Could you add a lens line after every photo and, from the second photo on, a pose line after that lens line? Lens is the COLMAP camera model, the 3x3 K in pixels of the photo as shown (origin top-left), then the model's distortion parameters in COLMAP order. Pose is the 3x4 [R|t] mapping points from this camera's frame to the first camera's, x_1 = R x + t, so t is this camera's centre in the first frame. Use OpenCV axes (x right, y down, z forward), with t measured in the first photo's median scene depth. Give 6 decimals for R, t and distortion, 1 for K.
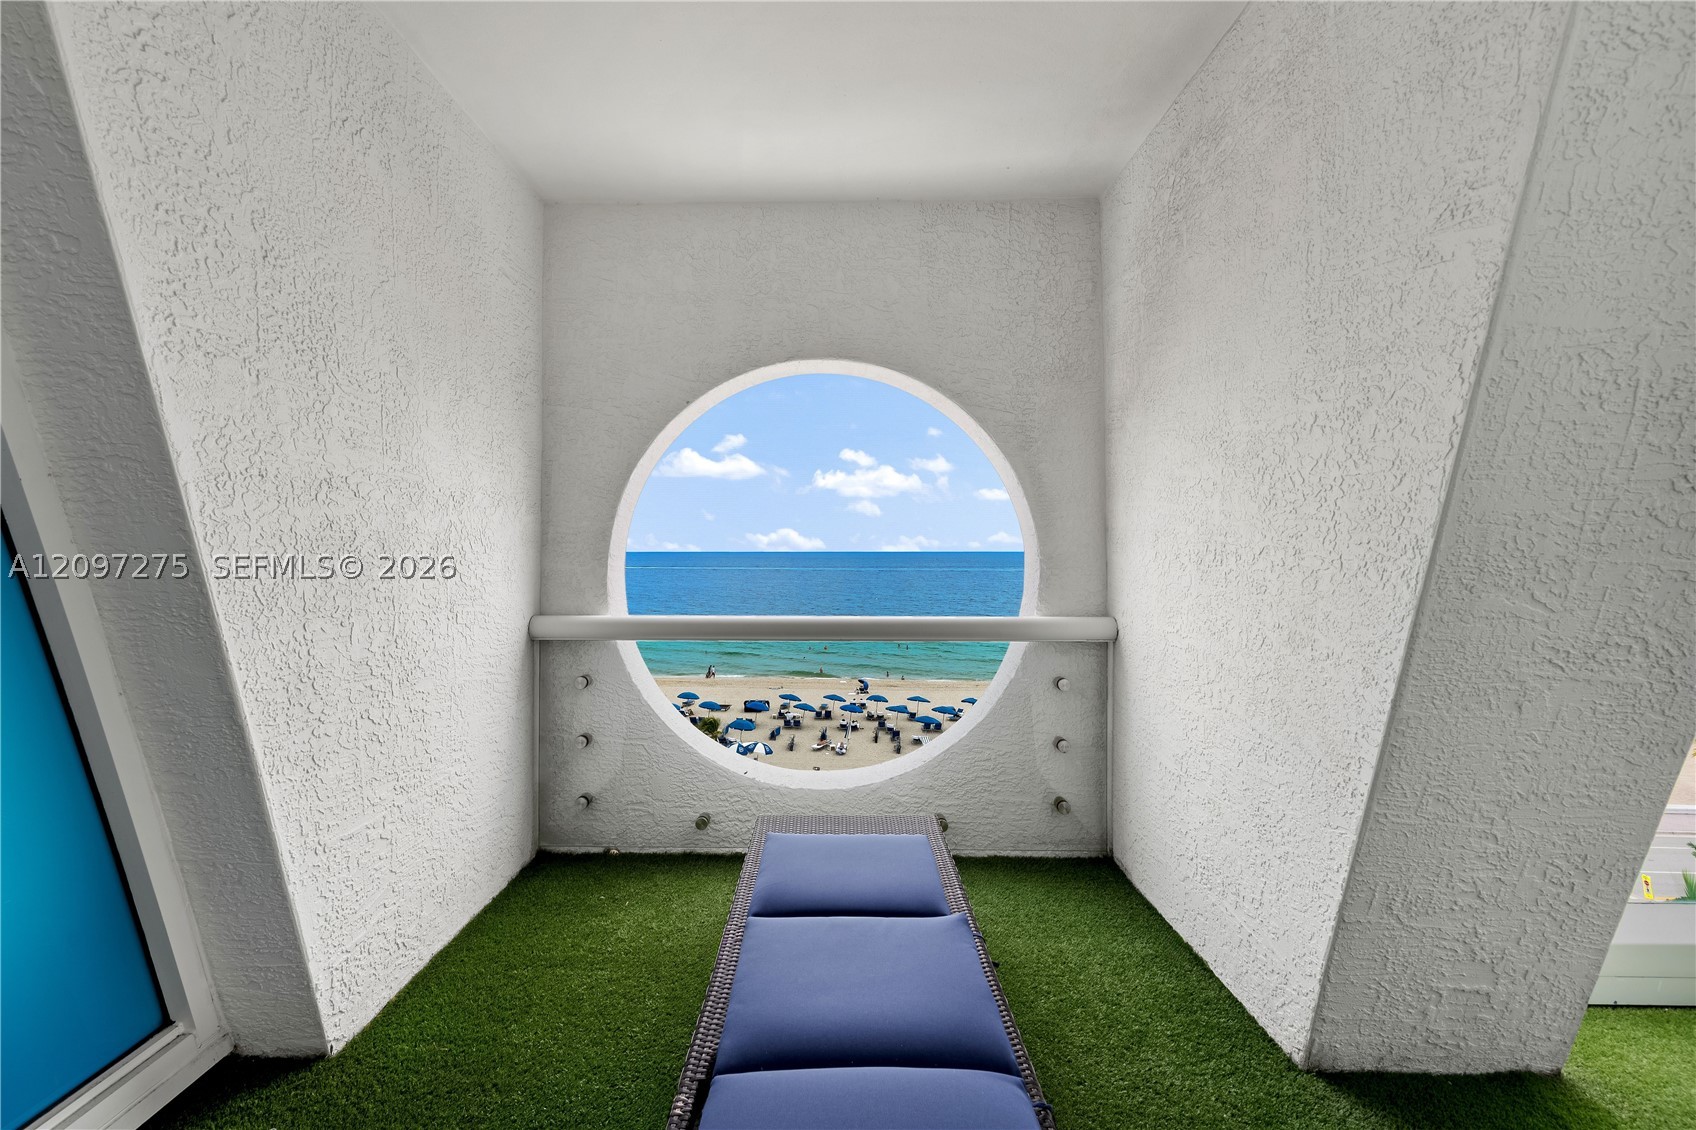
lens RADIAL K [[711.6, 0, 868.1], [0, 711.6, 548.4], [0, 0, 1]] dist [-0.006146, 0.000219]
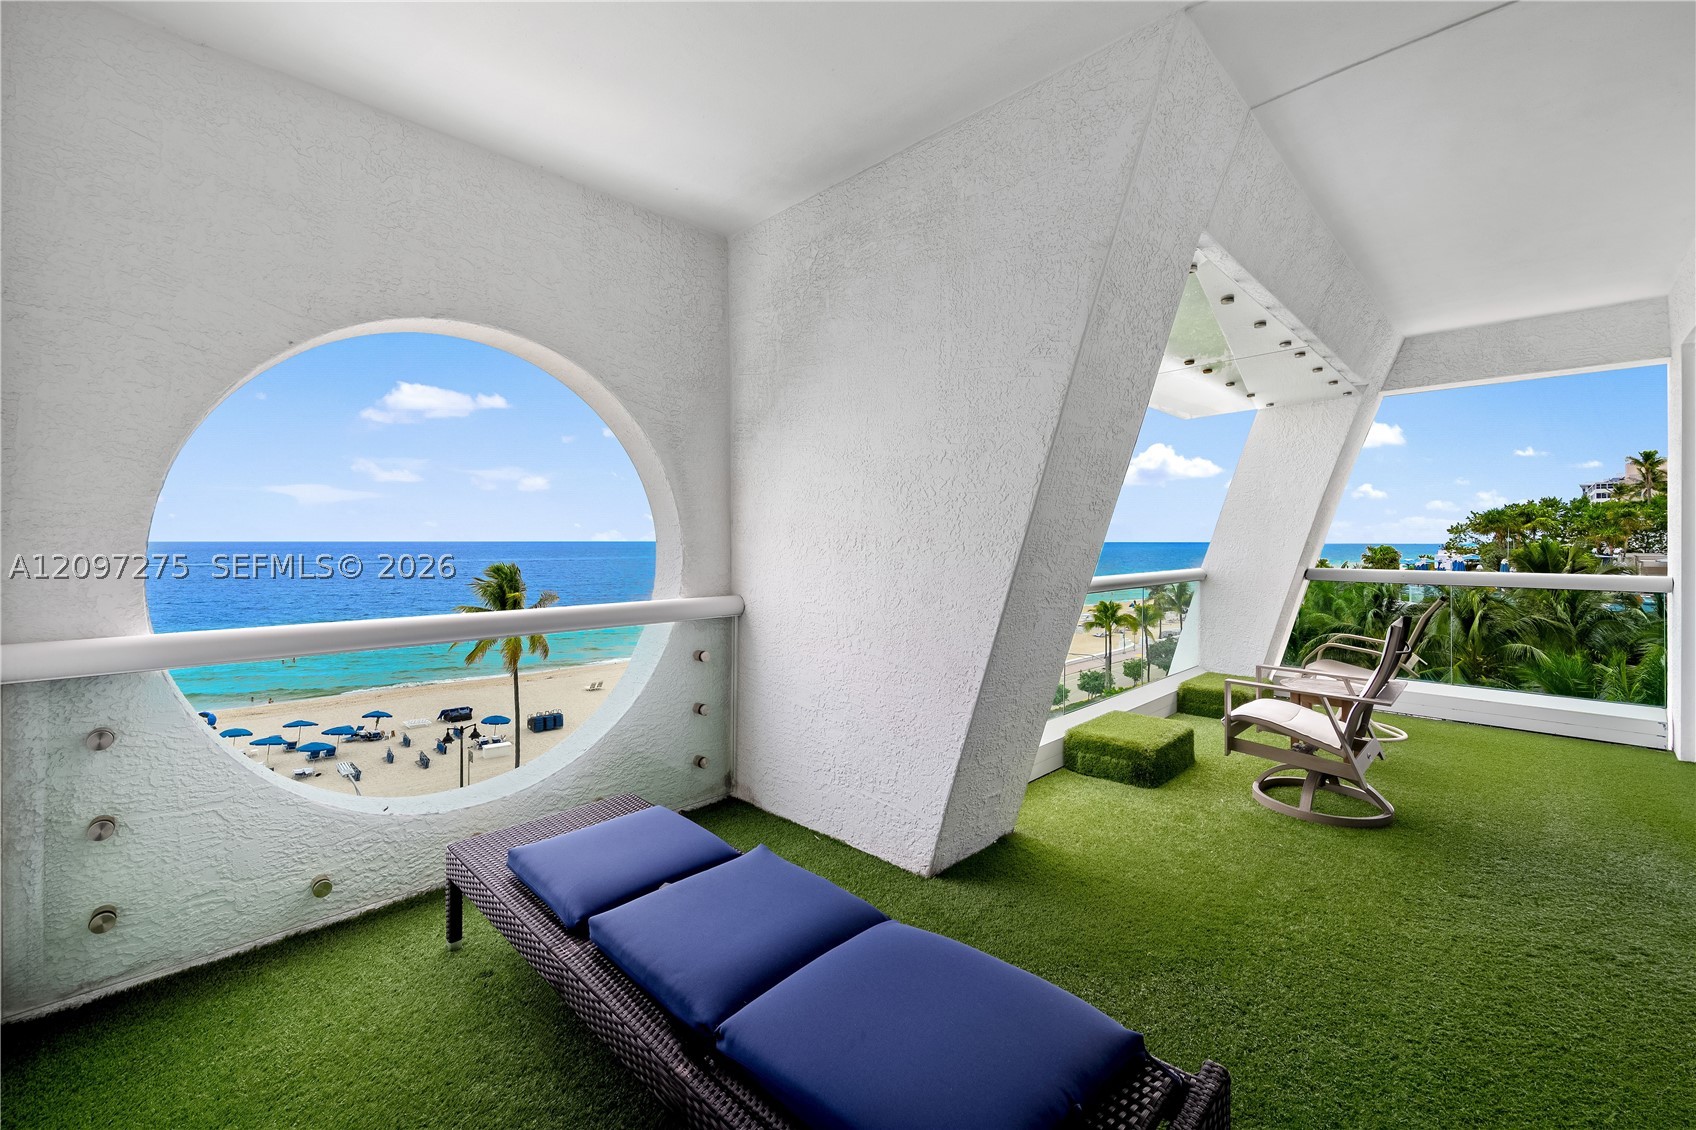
lens RADIAL K [[711.6, 0, 821.9], [0, 711.6, 551.9], [0, 0, 1]] dist [-0.006146, 0.000219]
pose [[0.693682, -0.012600, 0.720172, -0.513320], [-0.001474, 0.999820, 0.018913, 0.001188], [-0.720280, -0.014182, 0.693538, 0.086503]]
